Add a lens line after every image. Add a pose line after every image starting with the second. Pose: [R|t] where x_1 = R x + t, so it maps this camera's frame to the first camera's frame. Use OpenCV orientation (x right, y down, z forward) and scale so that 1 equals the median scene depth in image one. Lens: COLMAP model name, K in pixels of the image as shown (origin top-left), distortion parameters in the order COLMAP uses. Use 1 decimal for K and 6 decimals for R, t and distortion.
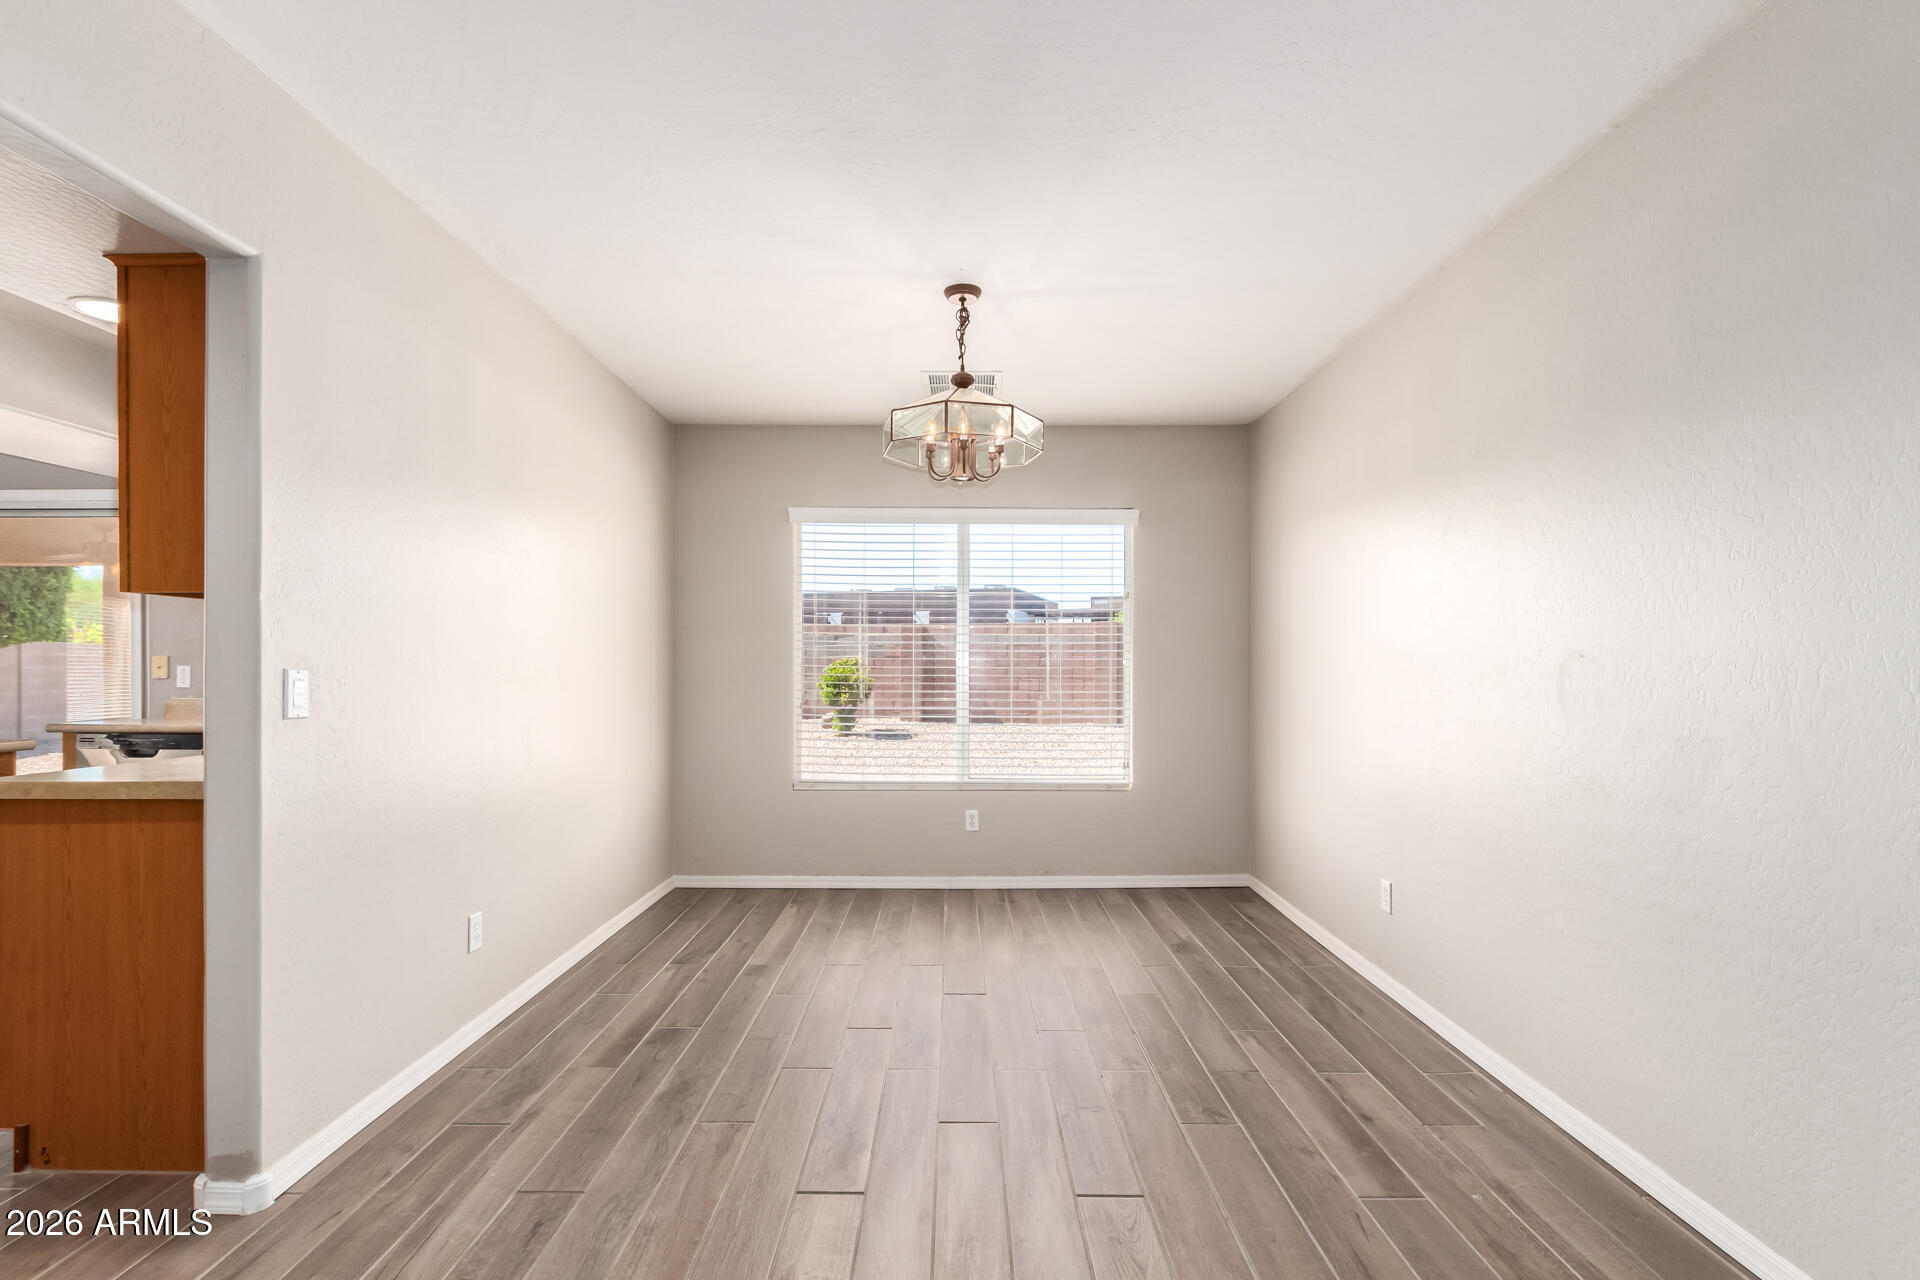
lens RADIAL K [[880.6, 0, 951.0], [0, 880.6, 653.5], [0, 0, 1]] dist [0.005245, 0.000599]
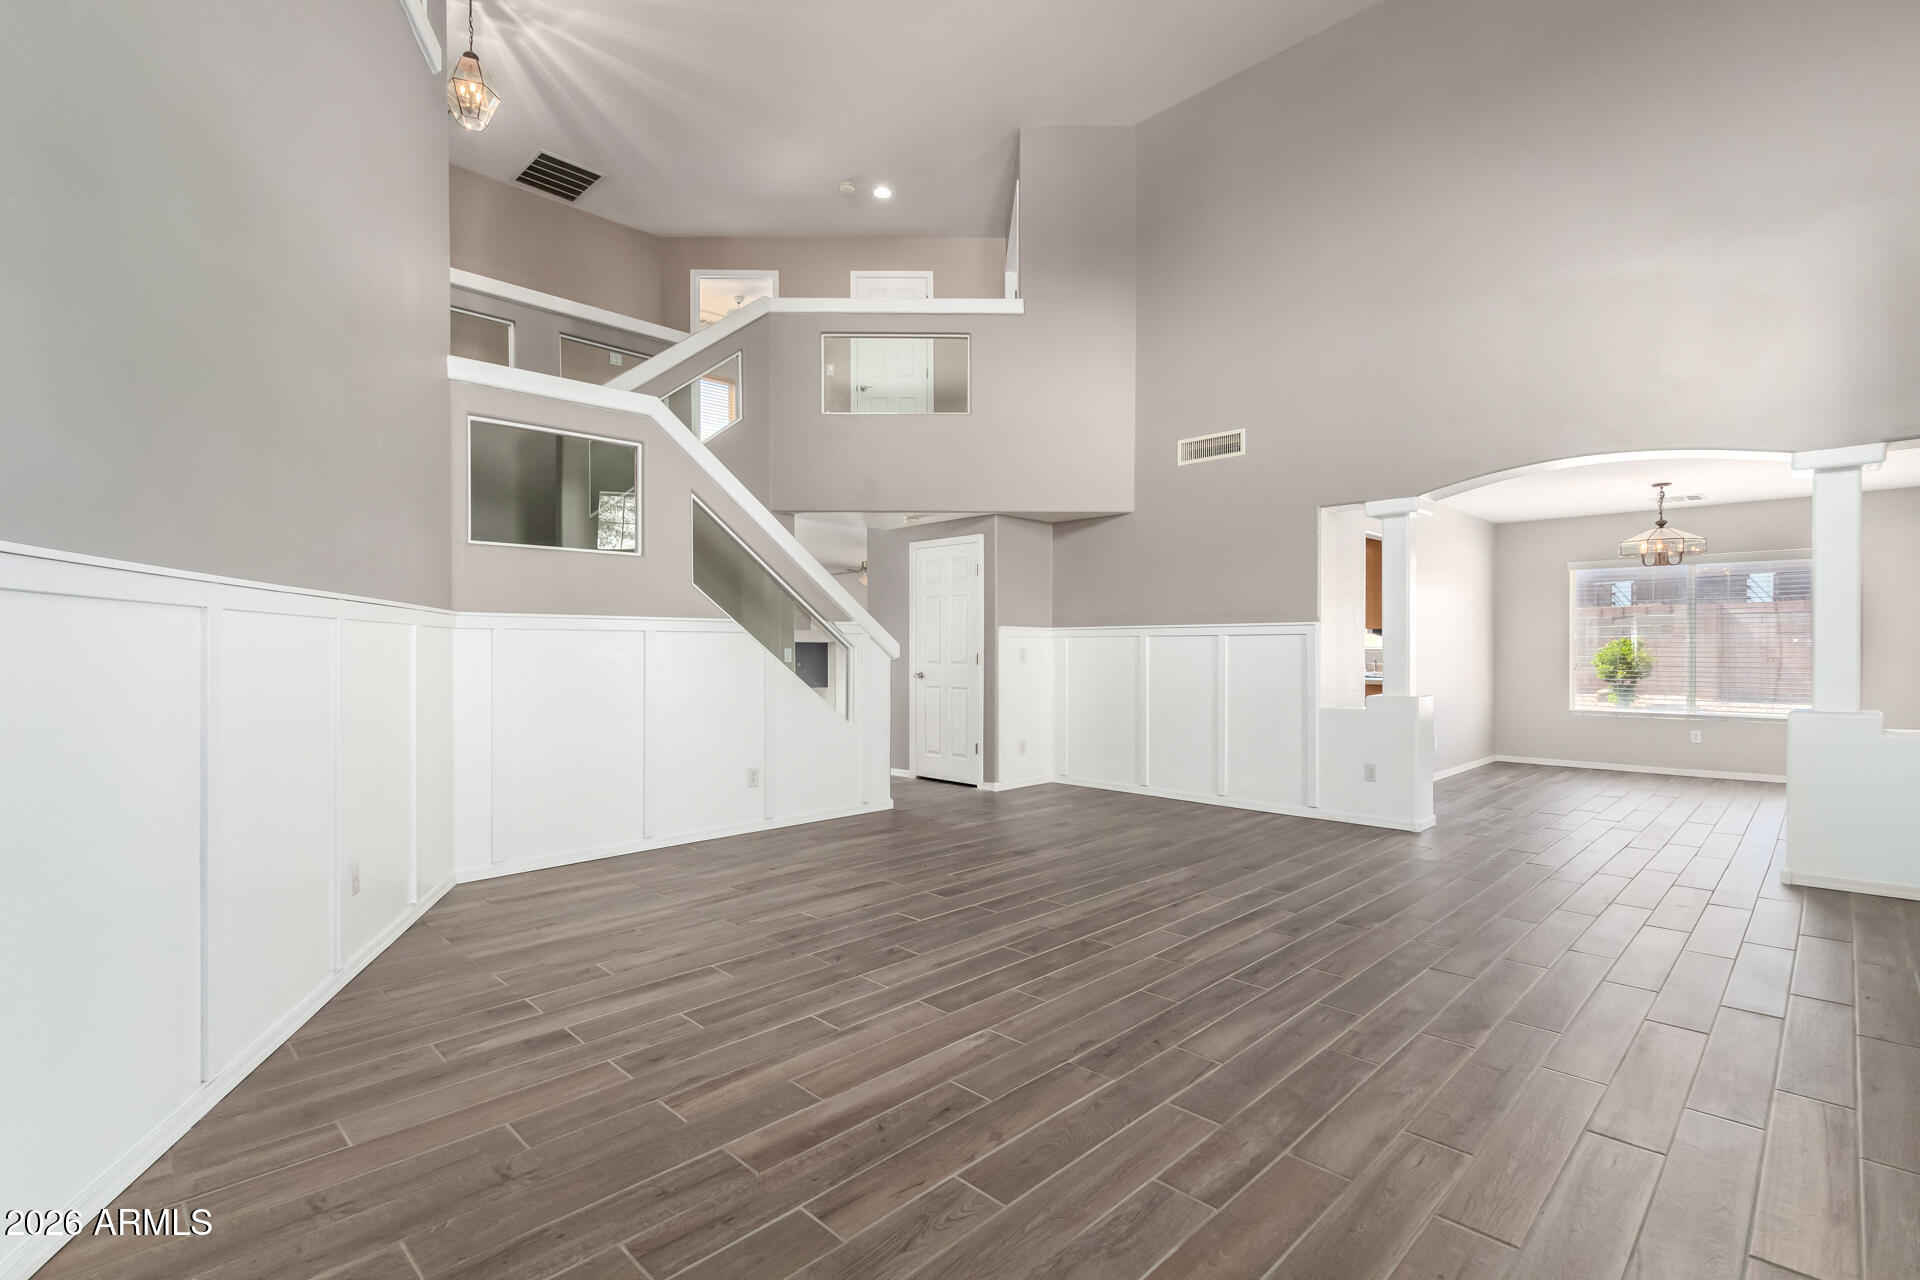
lens RADIAL K [[880.6, 0, 951.0], [0, 880.6, 653.5], [0, 0, 1]] dist [0.005245, 0.000599]
pose [[0.710685, 0.007552, -0.703470, 0.208847], [0.011487, 0.999684, 0.022337, -0.028943], [0.703417, -0.023956, 0.710374, -1.268314]]
